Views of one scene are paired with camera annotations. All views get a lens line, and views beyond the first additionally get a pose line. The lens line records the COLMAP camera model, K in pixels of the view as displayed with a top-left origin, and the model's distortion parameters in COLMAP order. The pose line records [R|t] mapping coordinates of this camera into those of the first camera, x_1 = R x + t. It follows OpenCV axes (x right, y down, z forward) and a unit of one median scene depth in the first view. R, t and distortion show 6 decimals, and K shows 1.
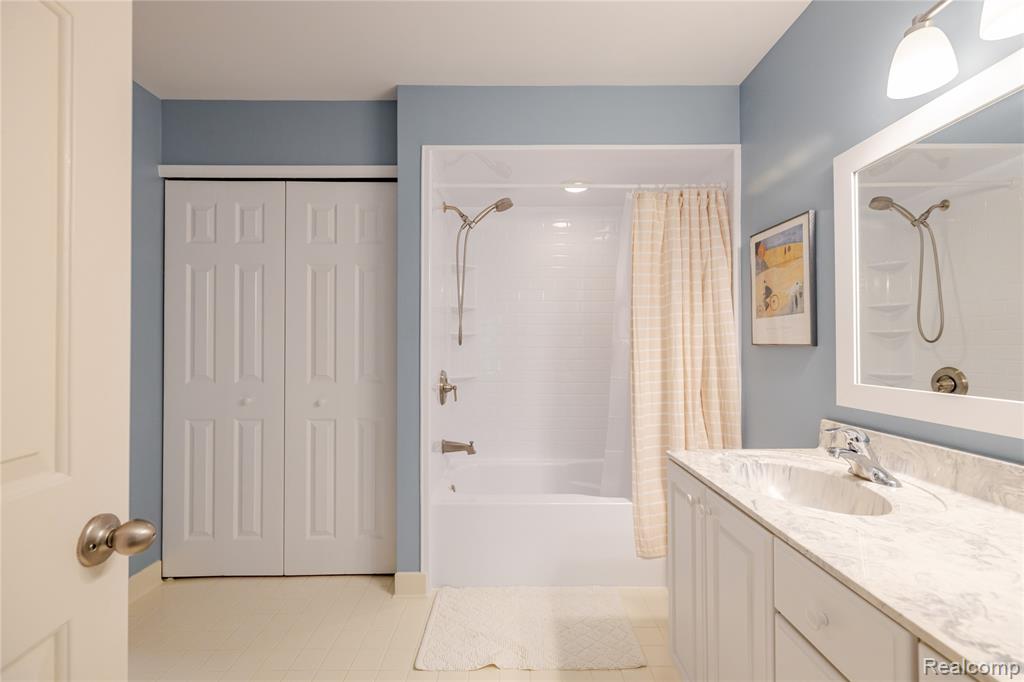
lens RADIAL K [[431.0, 0, 514.9], [0, 431.0, 345.0], [0, 0, 1]] dist [-0.000556, -0.000214]
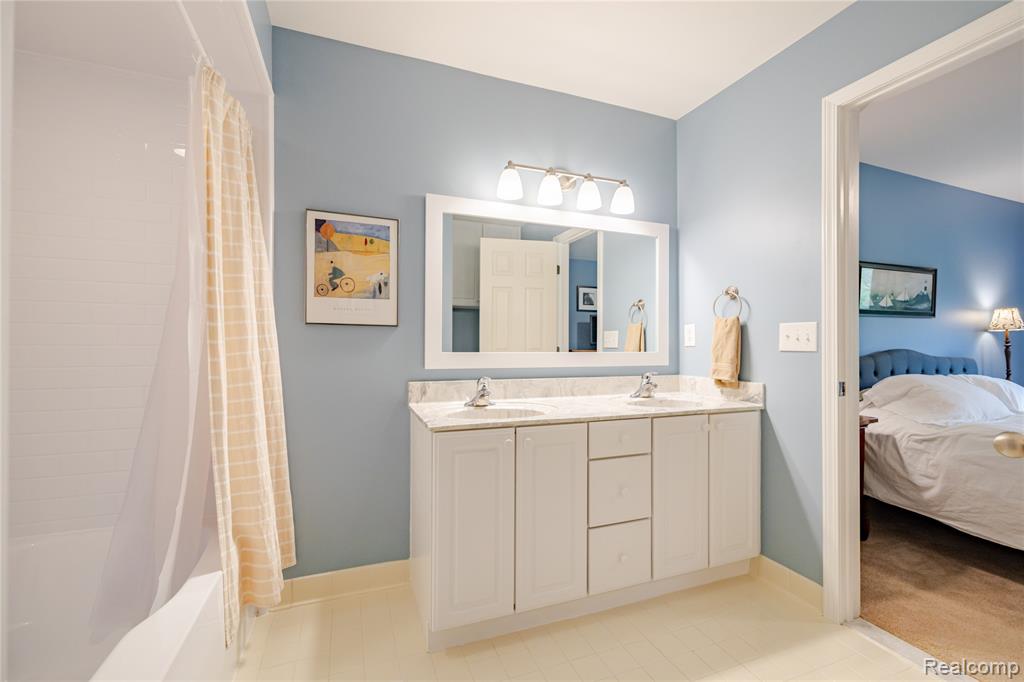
lens RADIAL K [[434.6, 0, 509.1], [0, 434.6, 334.7], [0, 0, 1]] dist [0.000167, 0.000073]
pose [[-0.352196, 0.020301, 0.935706, -0.510507], [-0.006541, 0.999687, -0.024151, 0.045296], [-0.935904, -0.014626, -0.351953, 0.941508]]
